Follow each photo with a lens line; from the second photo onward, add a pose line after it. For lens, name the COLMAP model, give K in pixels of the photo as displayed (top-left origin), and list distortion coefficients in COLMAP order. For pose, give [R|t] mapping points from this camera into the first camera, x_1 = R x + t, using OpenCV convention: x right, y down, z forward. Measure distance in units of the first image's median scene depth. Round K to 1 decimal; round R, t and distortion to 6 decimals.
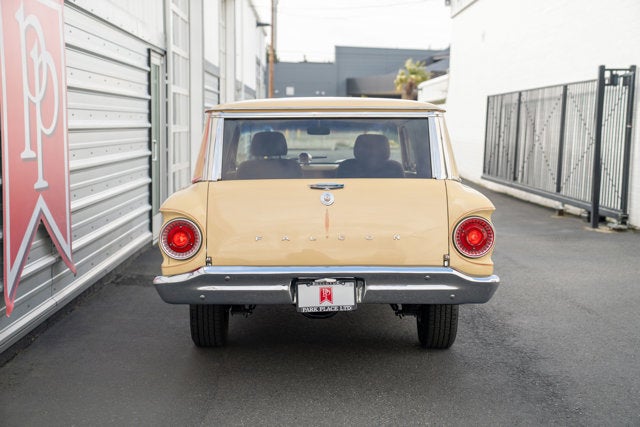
lens RADIAL K [[1017.9, 0, 320.0], [0, 1017.9, 213.5], [0, 0, 1]] dist [0.138663, 0.034814]
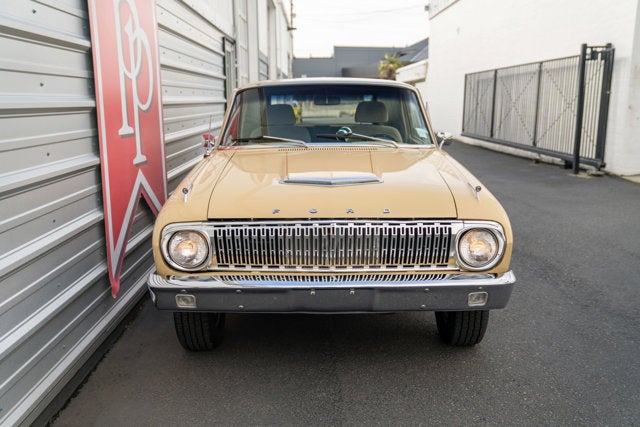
lens RADIAL K [[676.3, 0, 310.1], [0, 676.3, 214.5], [0, 0, 1]] dist [-0.105628, 0.295038]
pose [[0.999461, -0.024329, -0.022060, -0.044443], [0.026026, 0.996438, 0.080208, -0.011377], [0.020030, -0.080739, 0.996534, 0.166700]]
